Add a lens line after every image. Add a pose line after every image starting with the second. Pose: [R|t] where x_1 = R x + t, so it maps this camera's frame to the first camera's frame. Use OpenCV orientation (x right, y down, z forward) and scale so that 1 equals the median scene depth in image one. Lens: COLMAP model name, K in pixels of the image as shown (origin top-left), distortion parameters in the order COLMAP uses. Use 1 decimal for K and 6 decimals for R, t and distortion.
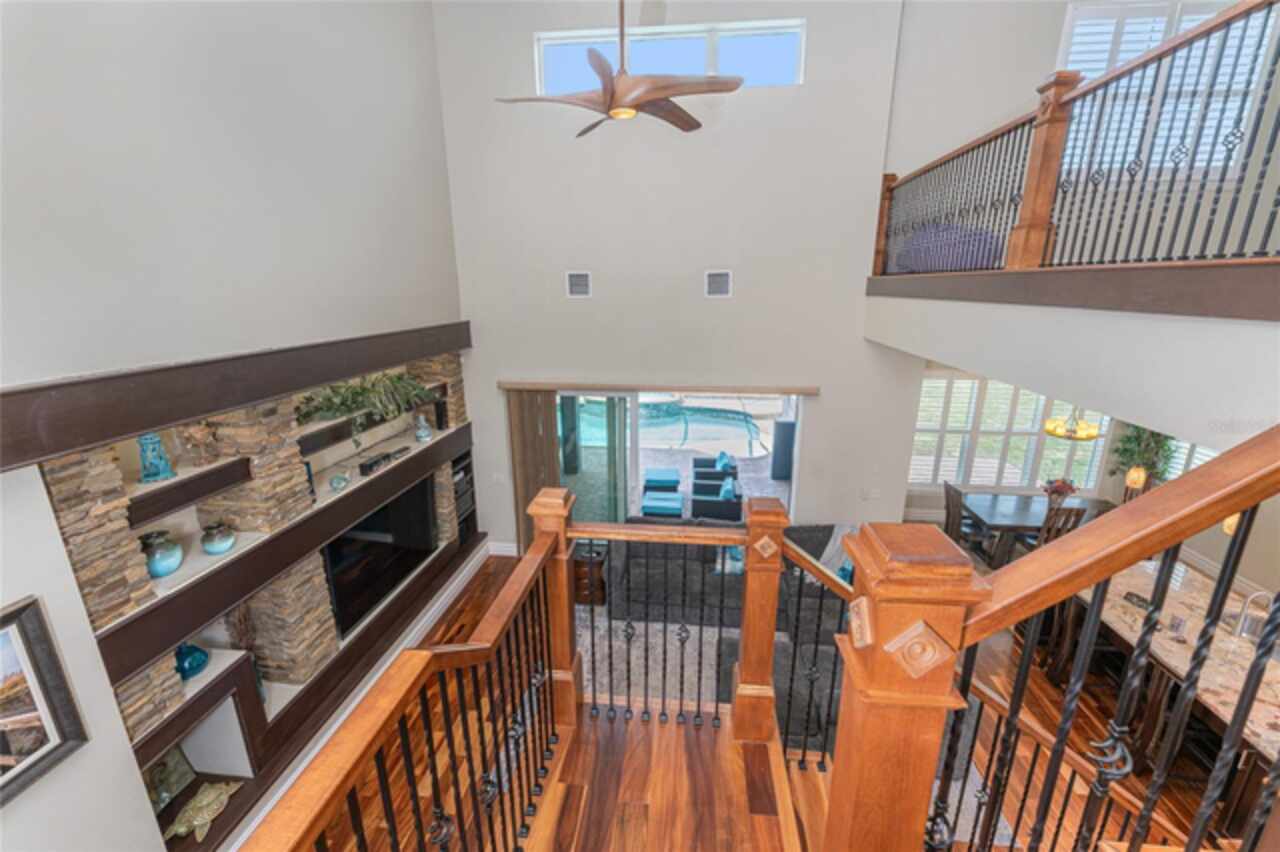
lens RADIAL K [[515.4, 0, 635.7], [0, 515.4, 427.5], [0, 0, 1]] dist [0.000417, 0.000060]
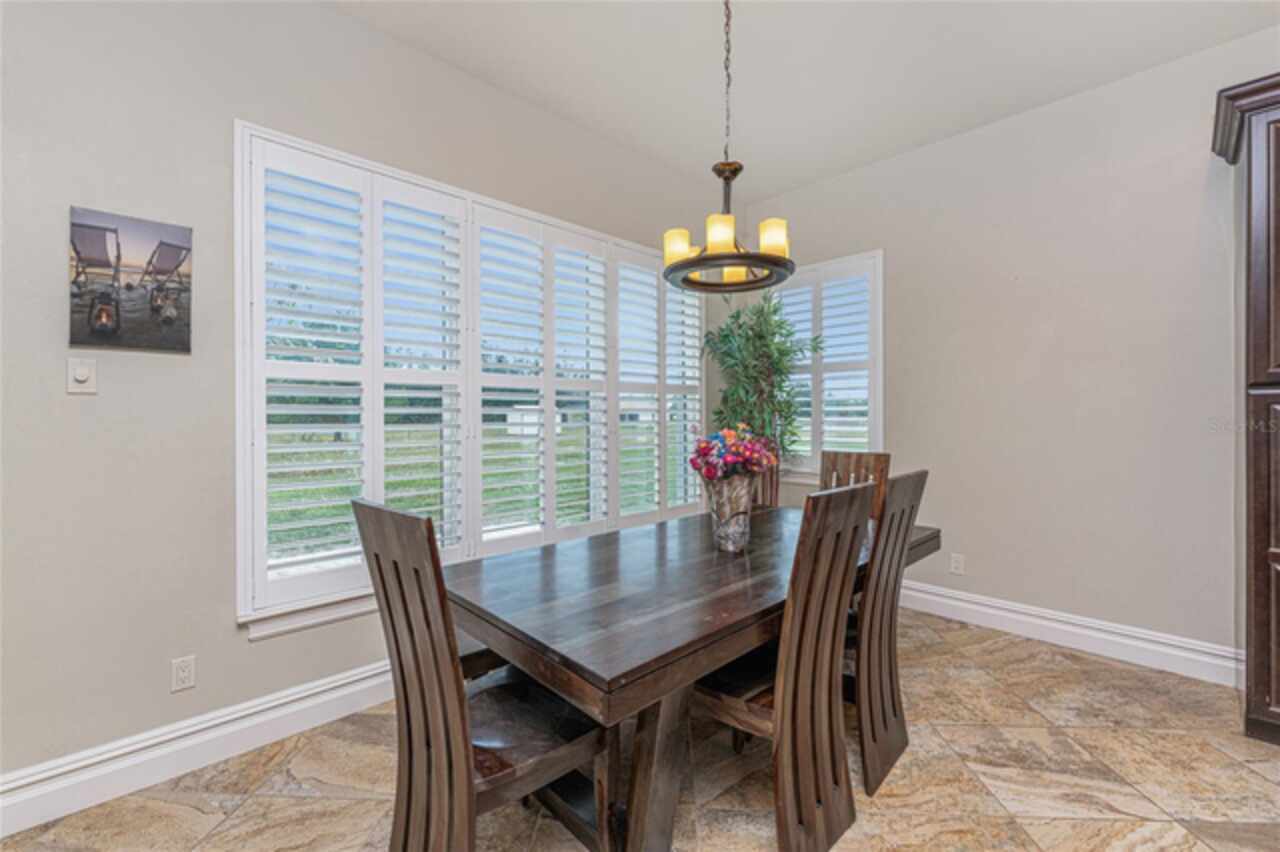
lens RADIAL K [[526.3, 0, 636.9], [0, 526.3, 418.3], [0, 0, 1]] dist [0.000443, 0.000211]
pose [[0.633305, -0.004988, 0.773886, 0.663123], [0.202673, 0.966148, -0.159629, 0.161114], [-0.746892, 0.257940, 0.612877, 1.017723]]
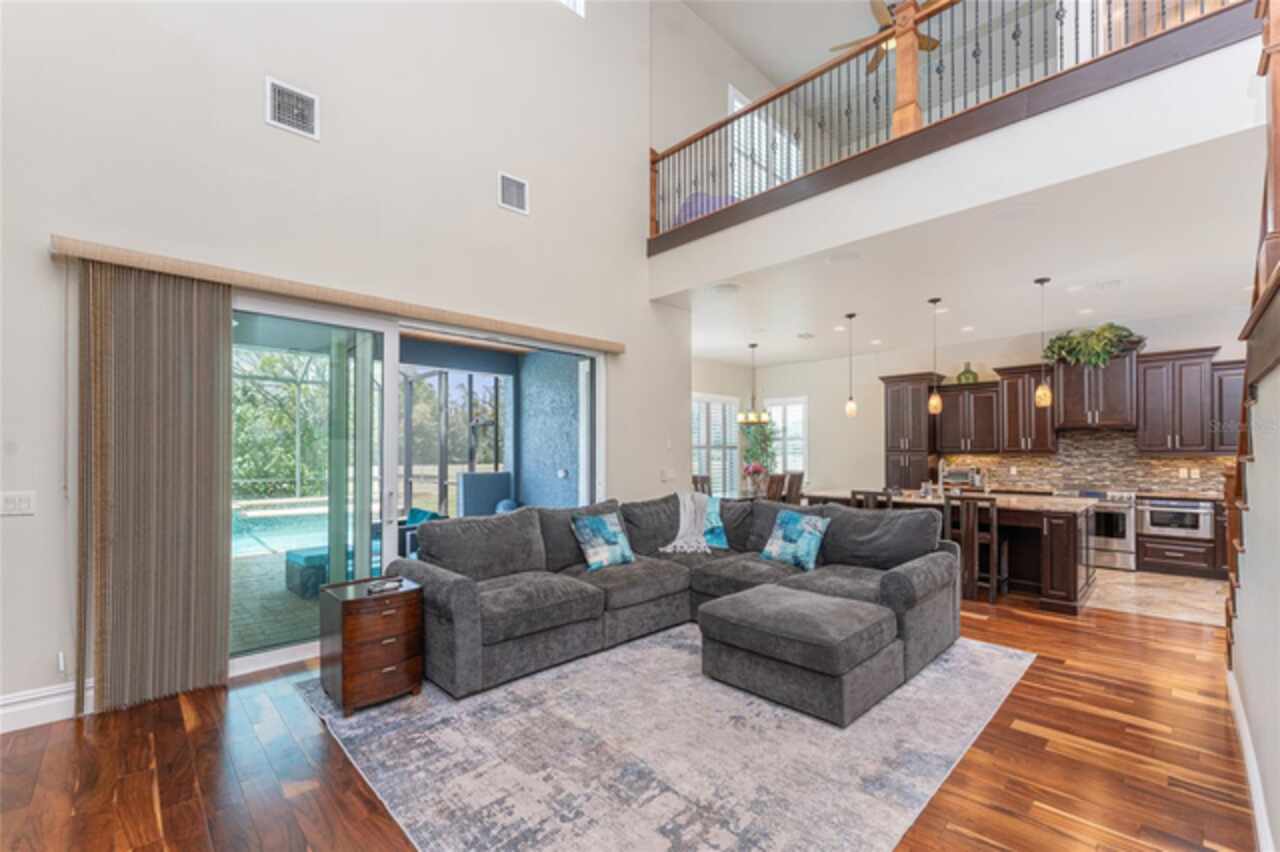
lens RADIAL K [[538.9, 0, 650.1], [0, 538.9, 447.9], [0, 0, 1]] dist [-0.002518, -0.000156]
pose [[0.615270, 0.007522, 0.788280, -0.370577], [0.206952, 0.963340, -0.170723, 0.280135], [-0.760667, 0.268176, 0.591158, 0.519528]]
